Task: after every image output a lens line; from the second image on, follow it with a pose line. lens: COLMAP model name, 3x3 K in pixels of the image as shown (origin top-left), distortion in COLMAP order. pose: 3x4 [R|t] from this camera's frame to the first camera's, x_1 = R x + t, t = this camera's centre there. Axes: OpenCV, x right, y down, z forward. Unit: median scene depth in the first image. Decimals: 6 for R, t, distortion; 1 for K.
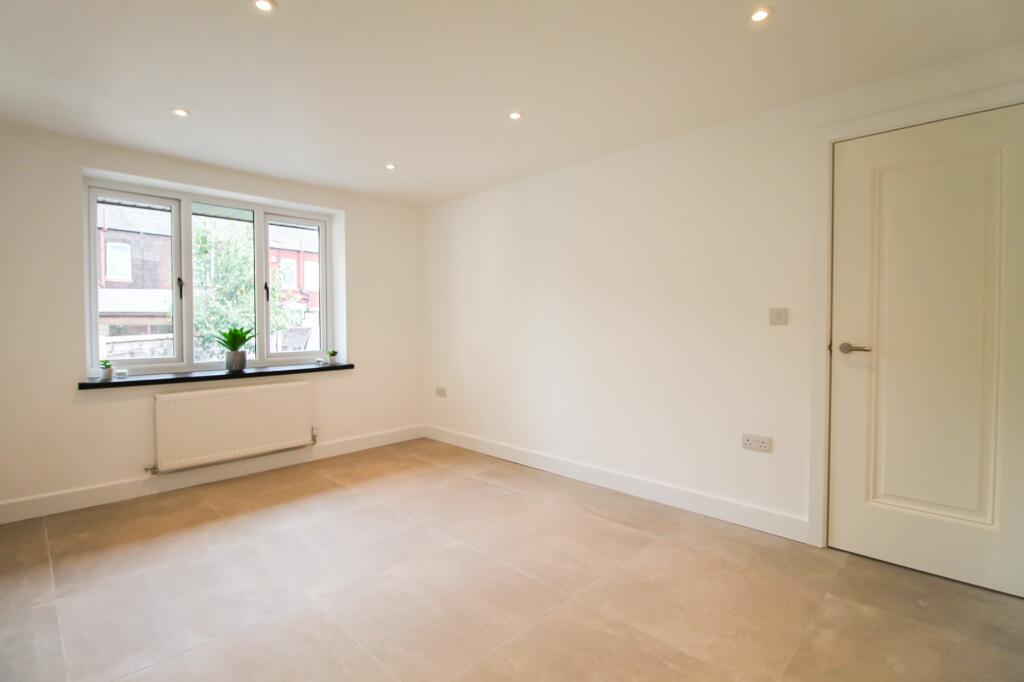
lens RADIAL K [[494.1, 0, 507.2], [0, 494.1, 332.0], [0, 0, 1]] dist [-0.001226, -0.000158]
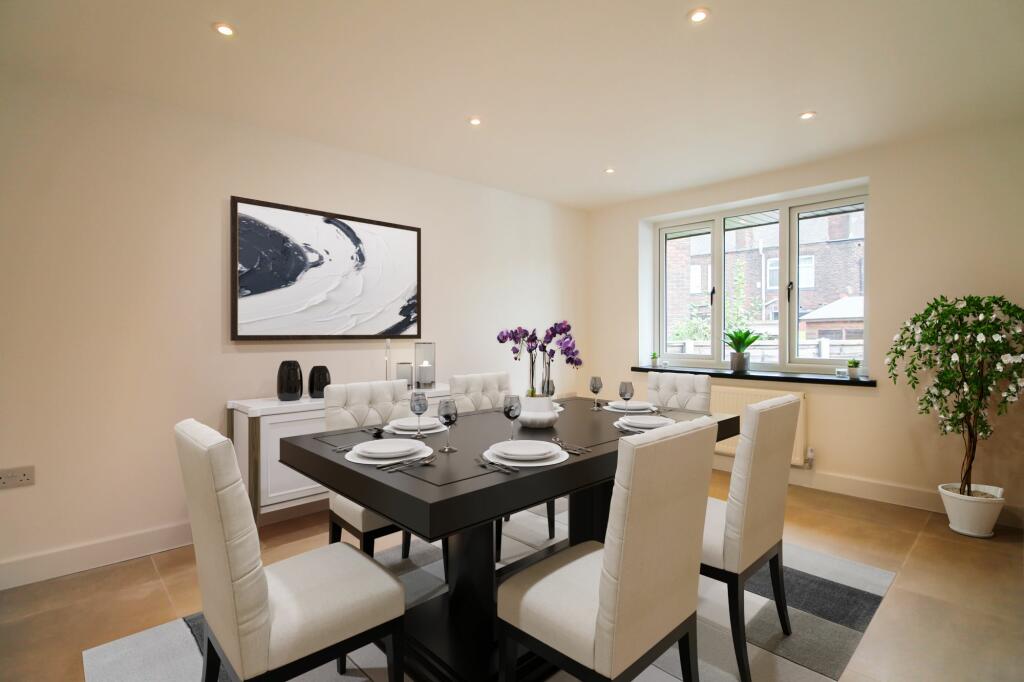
lens RADIAL K [[494.1, 0, 507.2], [0, 494.1, 332.0], [0, 0, 1]] dist [-0.001226, -0.000158]
pose [[-0.028570, 0.004392, -0.999582, 0.455435], [-0.024057, 0.999698, 0.005080, 0.001272], [0.999302, 0.024192, -0.028456, 0.486954]]
